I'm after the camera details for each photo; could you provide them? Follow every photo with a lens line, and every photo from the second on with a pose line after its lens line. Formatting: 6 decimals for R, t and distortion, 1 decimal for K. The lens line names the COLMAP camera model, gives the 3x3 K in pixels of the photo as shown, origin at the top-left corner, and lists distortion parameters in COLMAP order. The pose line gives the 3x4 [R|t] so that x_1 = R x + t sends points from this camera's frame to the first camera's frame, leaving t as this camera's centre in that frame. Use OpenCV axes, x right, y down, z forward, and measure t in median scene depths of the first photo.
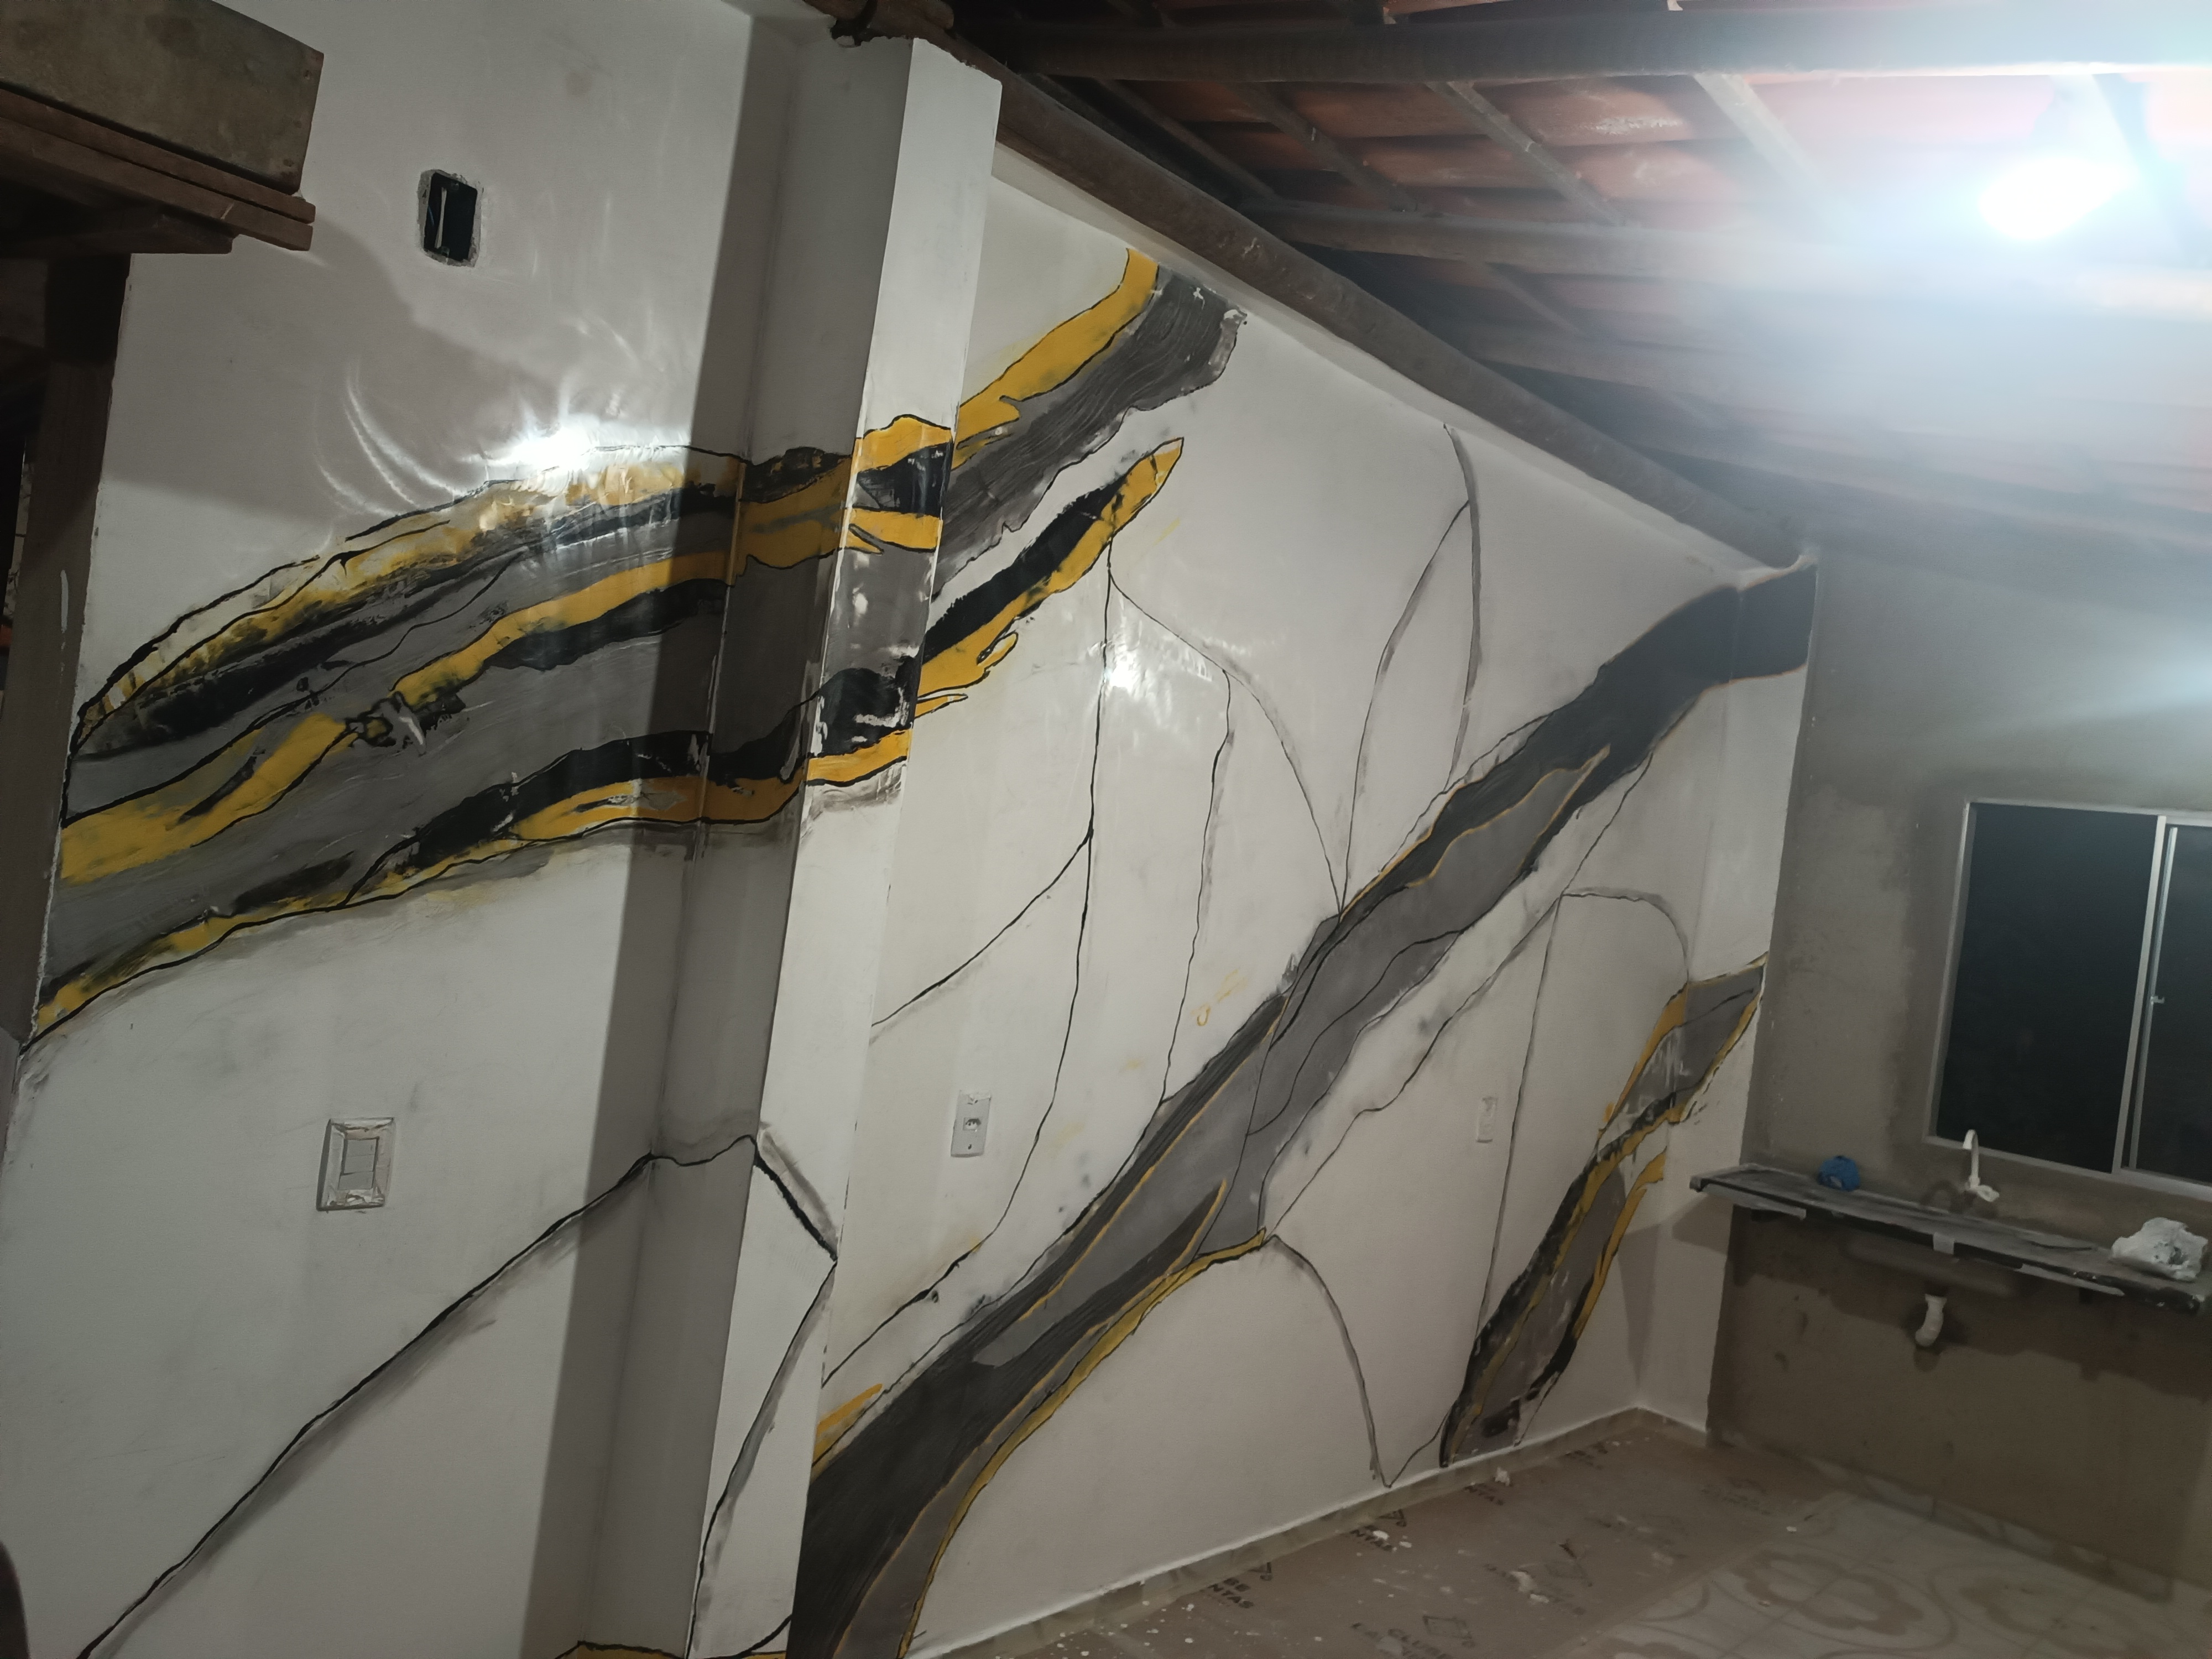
lens RADIAL K [[1564.1, 0, 1117.2], [0, 1564.1, 839.2], [0, 0, 1]] dist [0.041251, -0.032260]
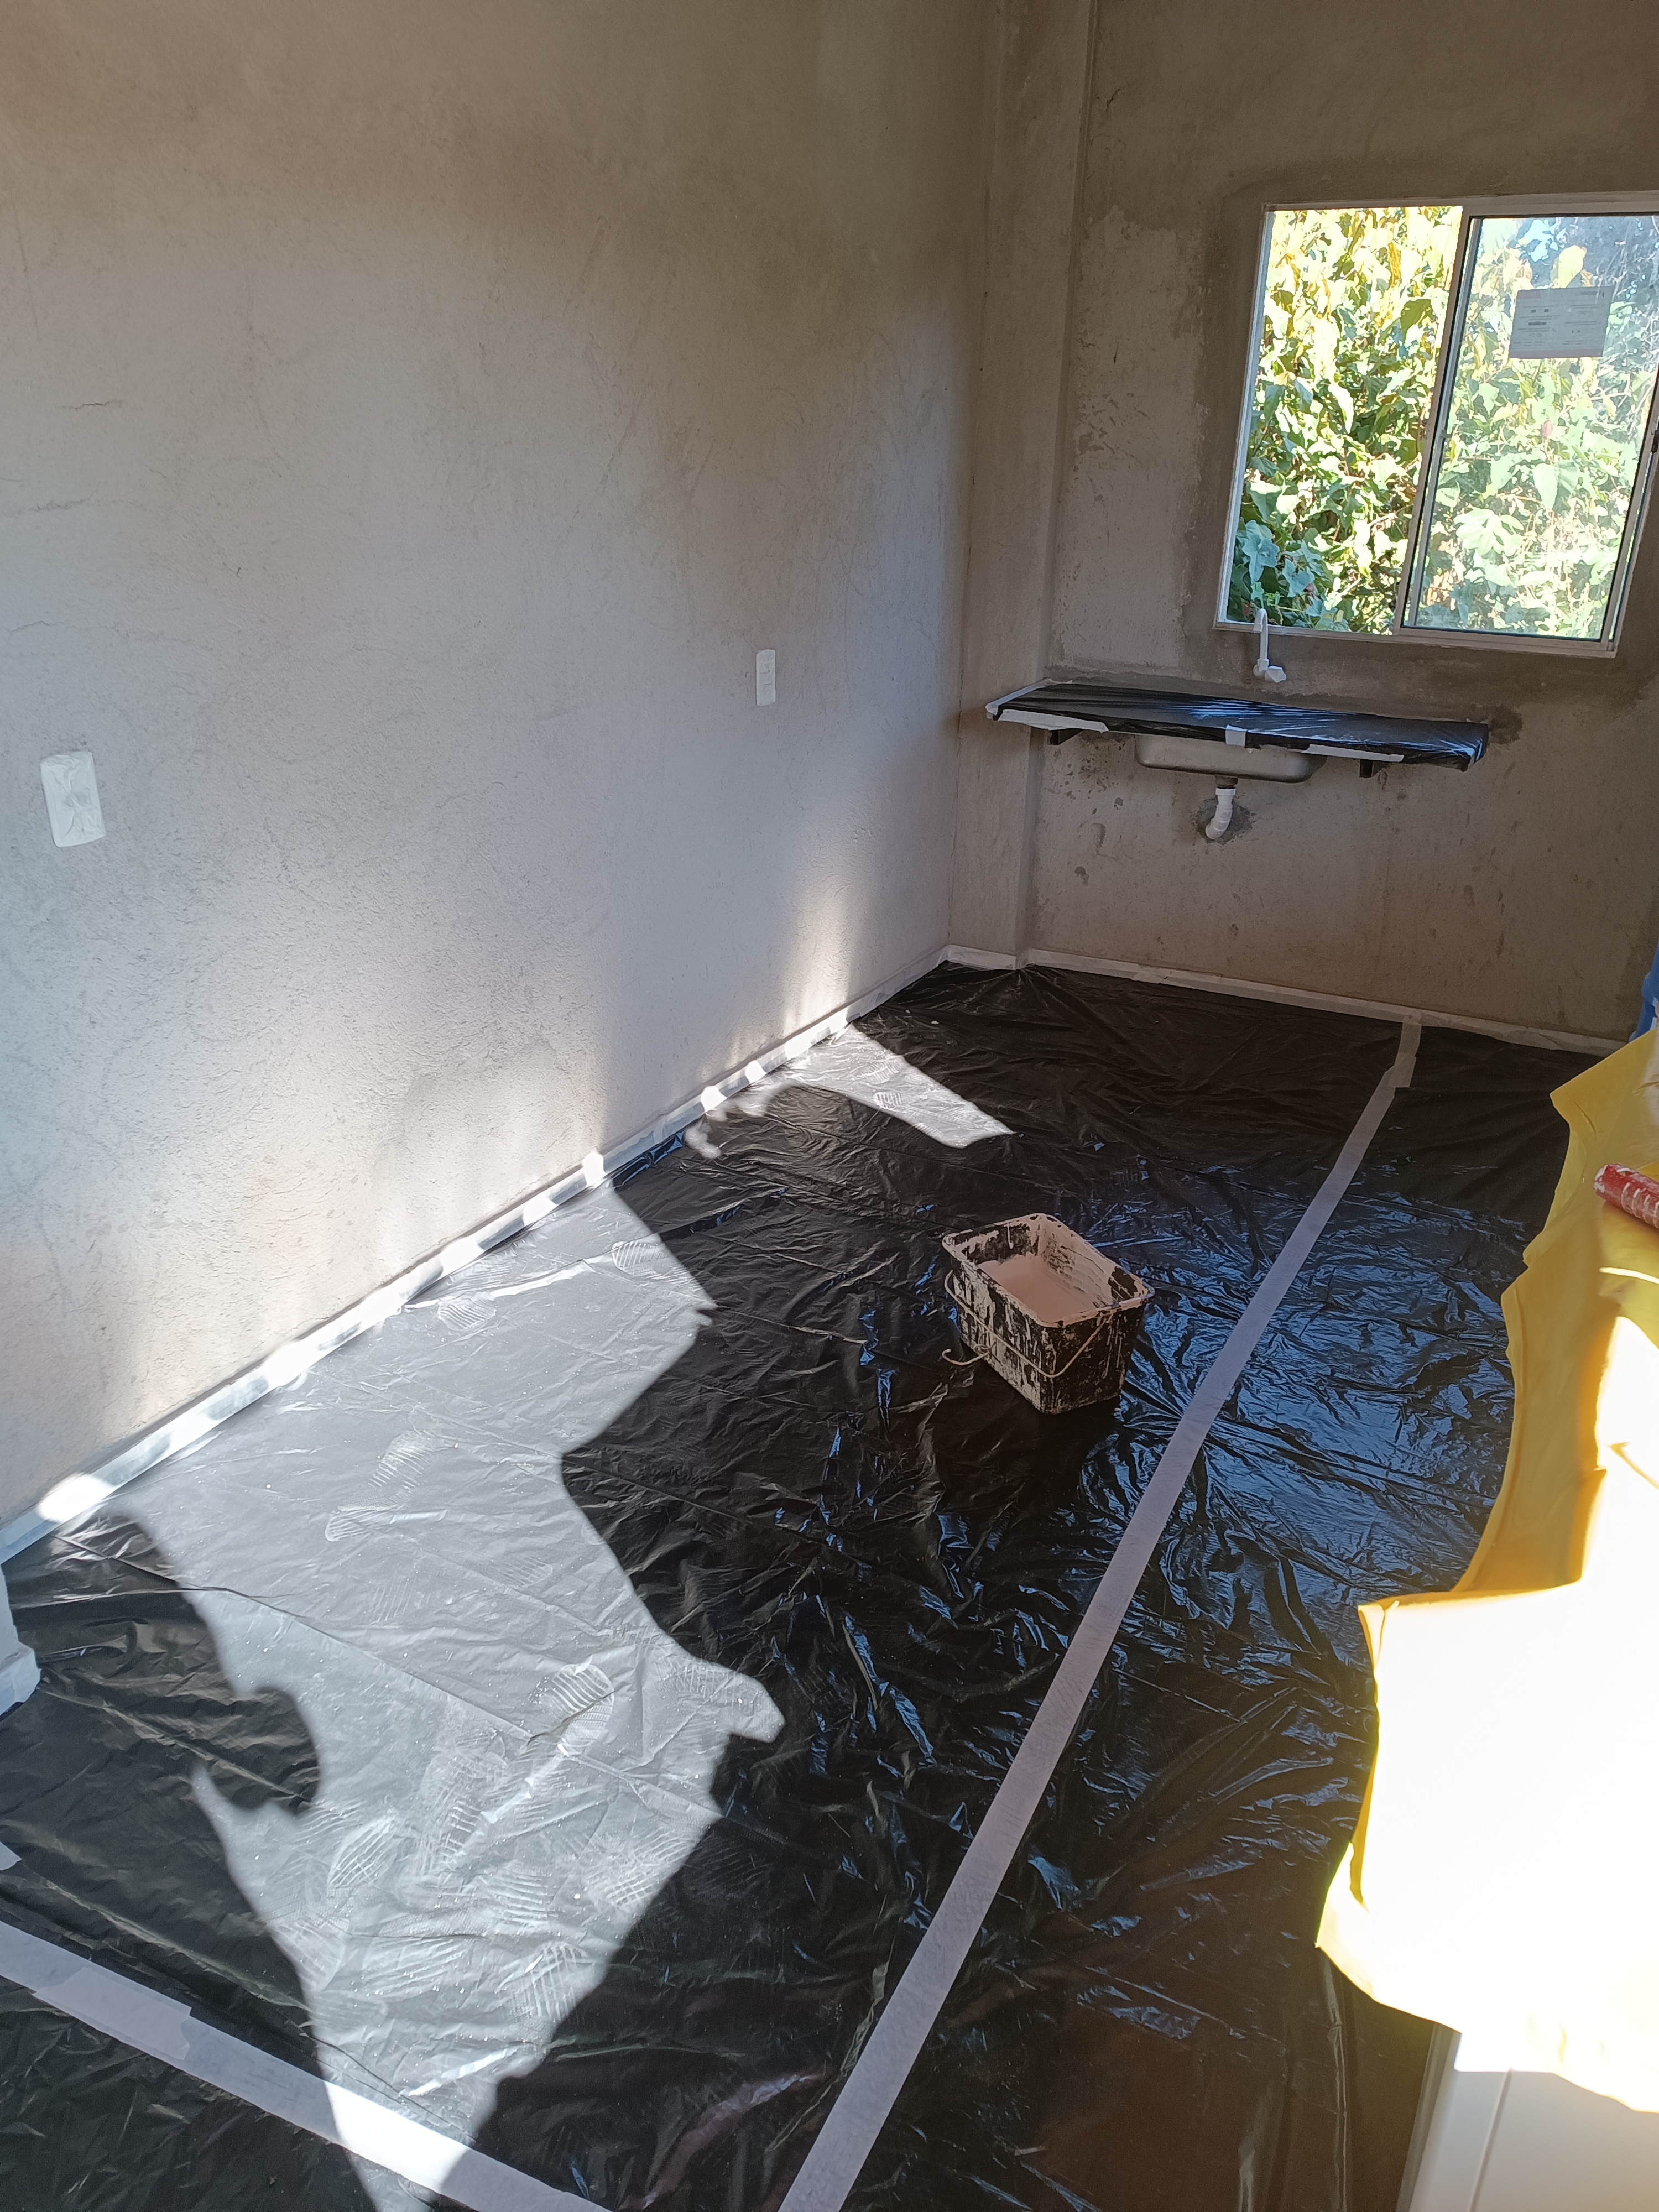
lens RADIAL K [[1564.1, 0, 842.3], [0, 1564.1, 1106.0], [0, 0, 1]] dist [0.041251, -0.032260]
pose [[0.957123, -0.204289, 0.205381, 0.071198], [0.097484, 0.894783, 0.435730, 0.024260], [-0.272786, -0.397026, 0.876332, 0.192119]]
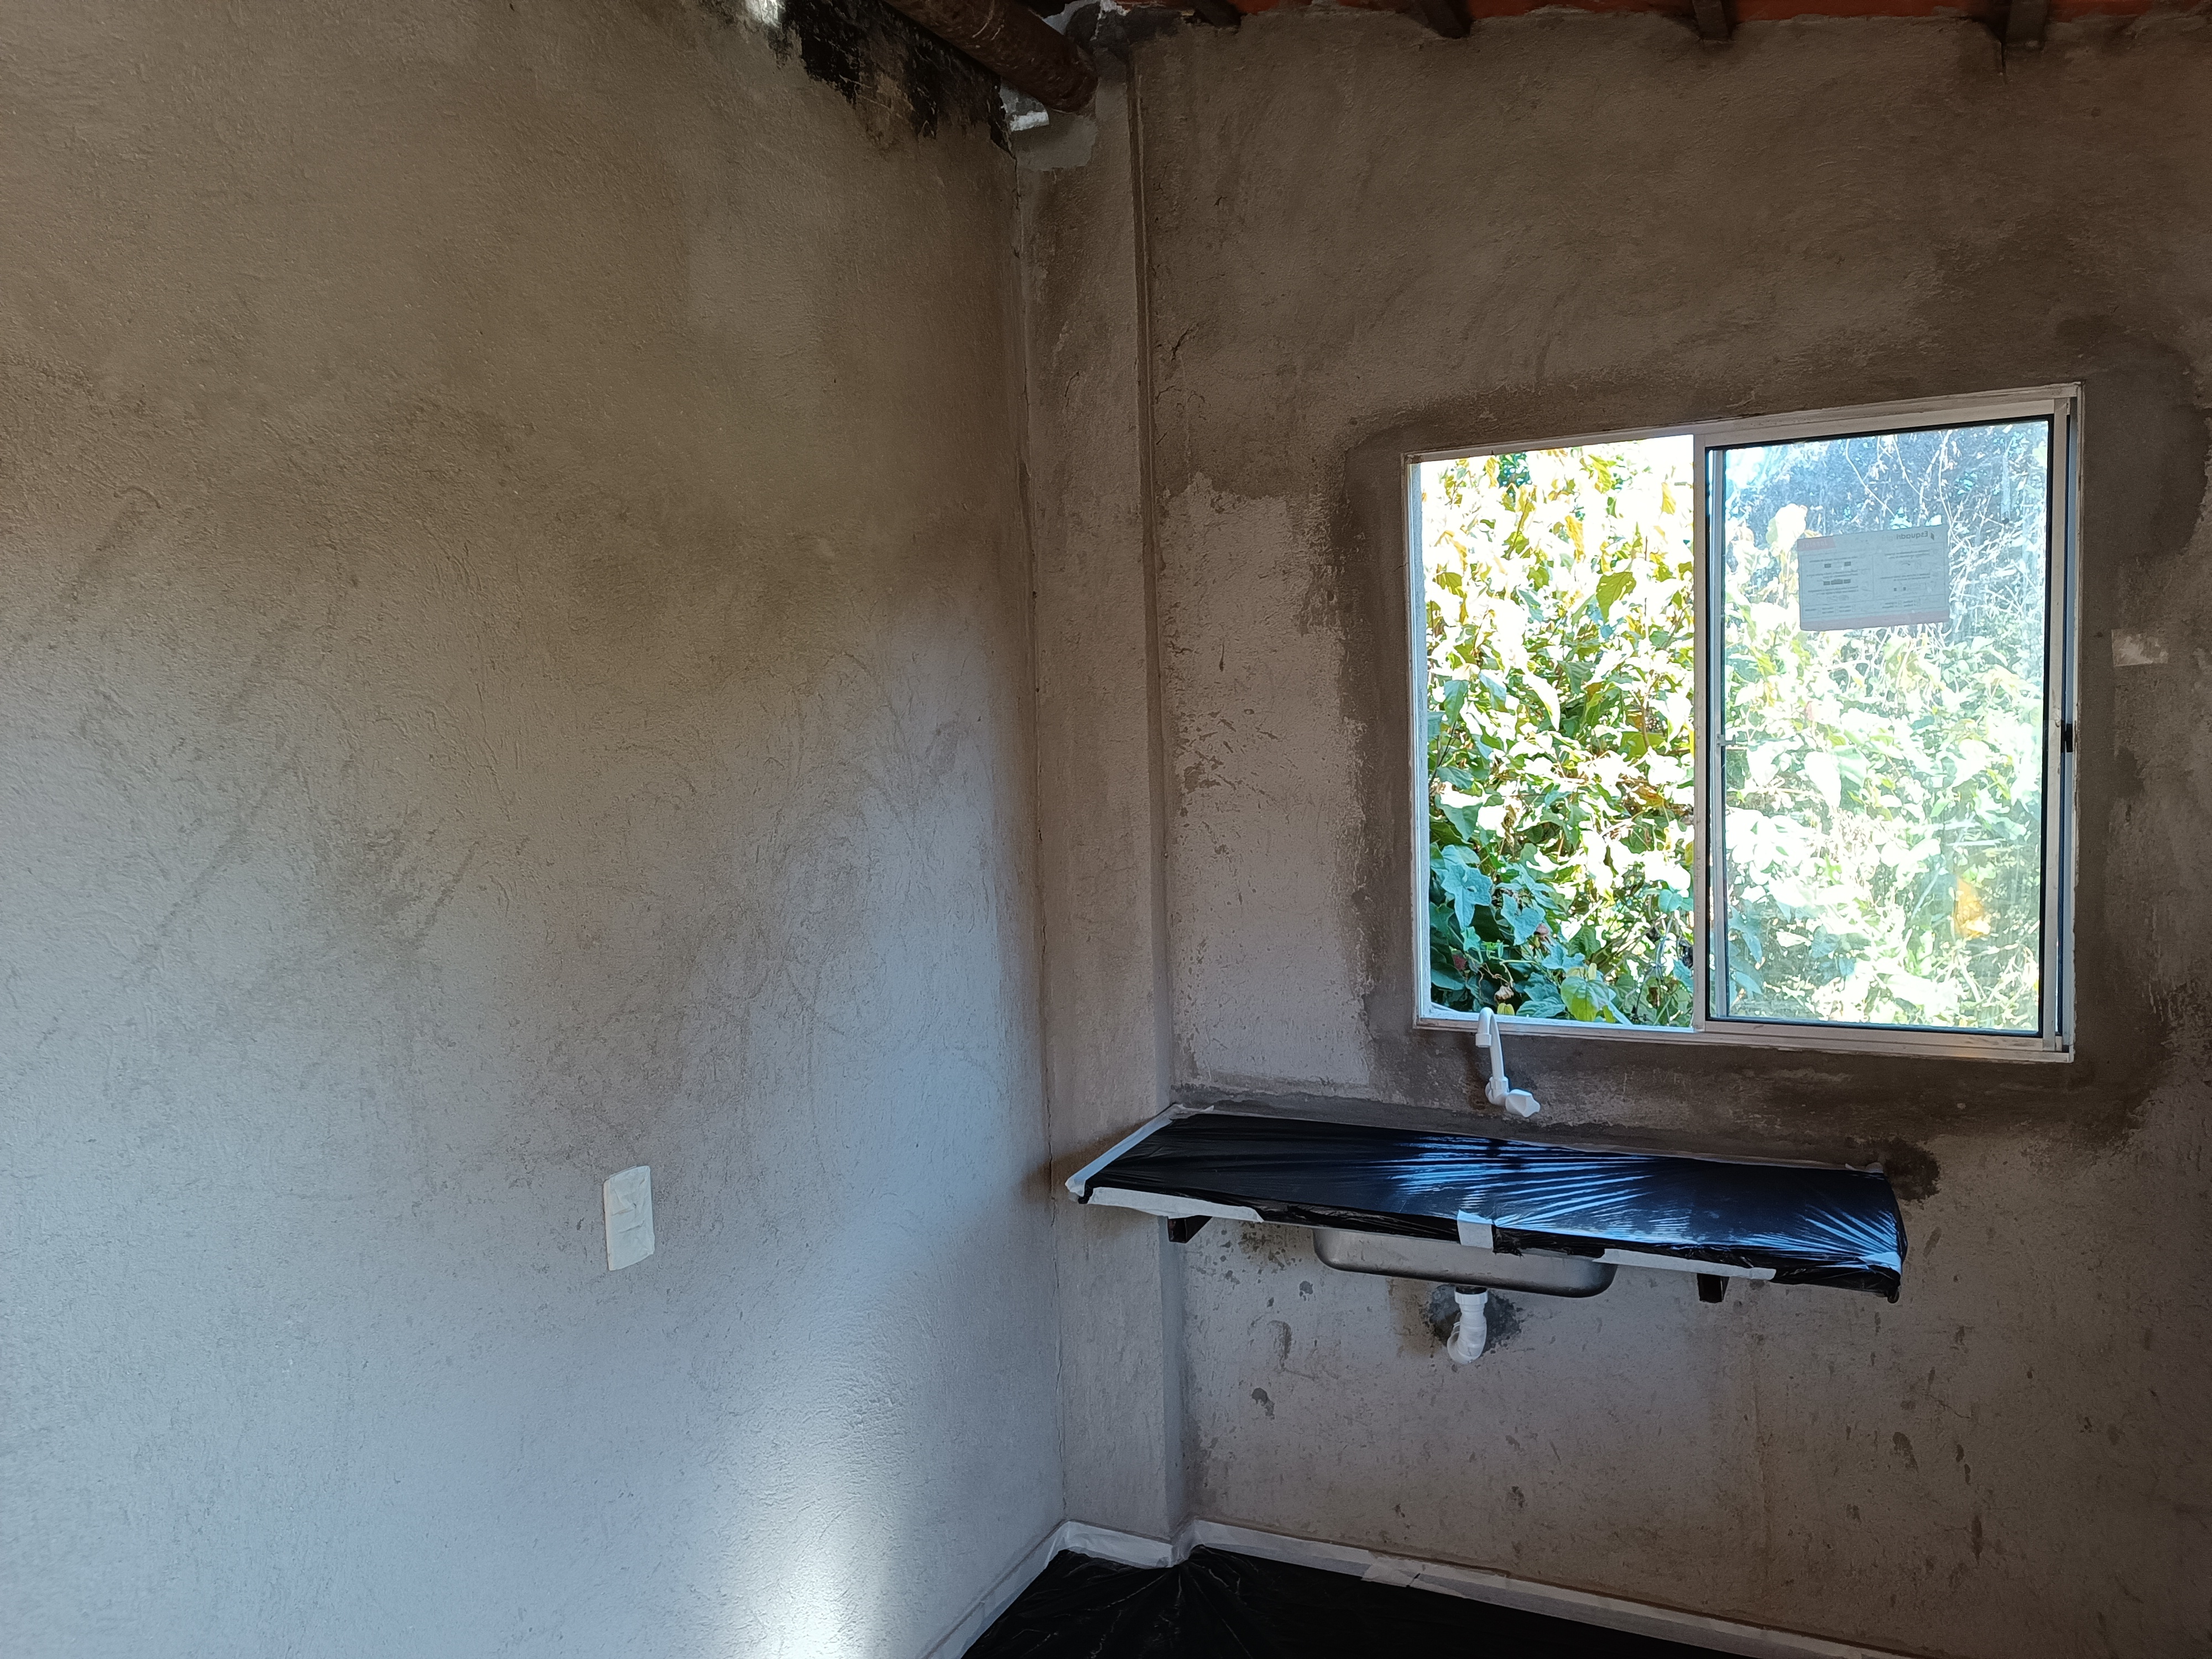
lens RADIAL K [[1564.1, 0, 1122.4], [0, 1564.1, 849.6], [0, 0, 1]] dist [0.041251, -0.032260]
pose [[0.938349, -0.188626, 0.289691, 0.380943], [0.156370, 0.978981, 0.130939, 0.040695], [-0.308300, -0.077567, 0.948121, 0.734711]]
